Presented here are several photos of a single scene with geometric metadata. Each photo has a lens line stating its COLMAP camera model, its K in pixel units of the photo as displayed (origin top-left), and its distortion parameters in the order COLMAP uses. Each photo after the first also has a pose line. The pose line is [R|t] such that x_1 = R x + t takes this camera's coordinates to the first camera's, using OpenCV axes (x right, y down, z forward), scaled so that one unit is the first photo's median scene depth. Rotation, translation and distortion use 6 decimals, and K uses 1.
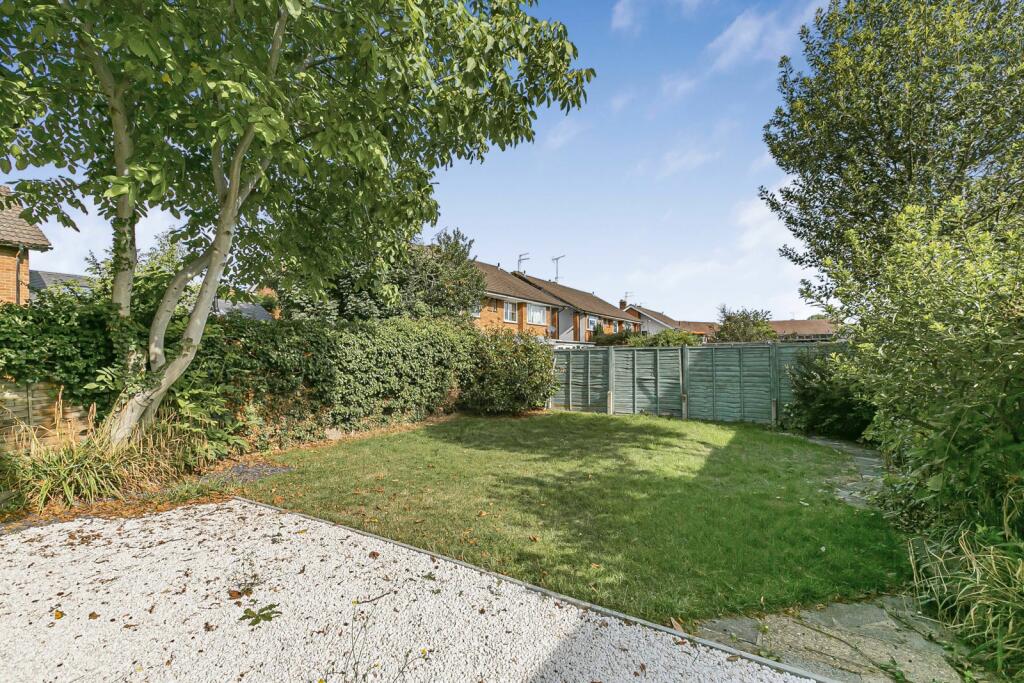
lens RADIAL K [[457.0, 0, 506.8], [0, 457.0, 339.9], [0, 0, 1]] dist [0.001506, 0.000406]
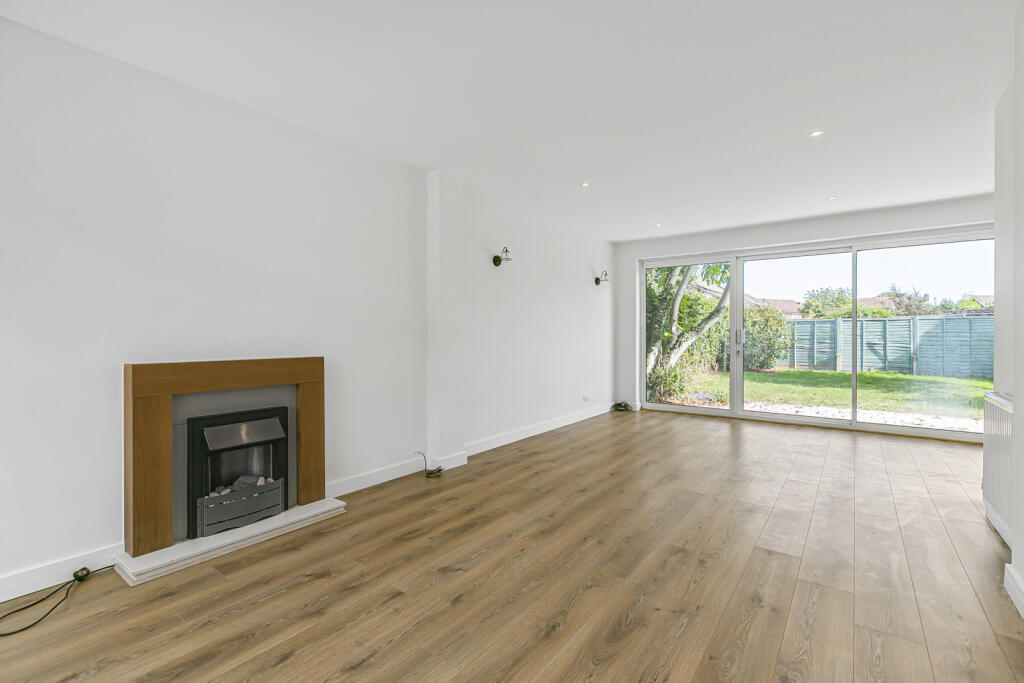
lens RADIAL K [[457.0, 0, 513.1], [0, 457.0, 334.8], [0, 0, 1]] dist [0.001506, 0.000406]
pose [[0.996923, 0.009280, -0.077841, -0.572155], [-0.006200, 0.999192, 0.039709, 0.017754], [0.078146, -0.039105, 0.996175, -0.314191]]
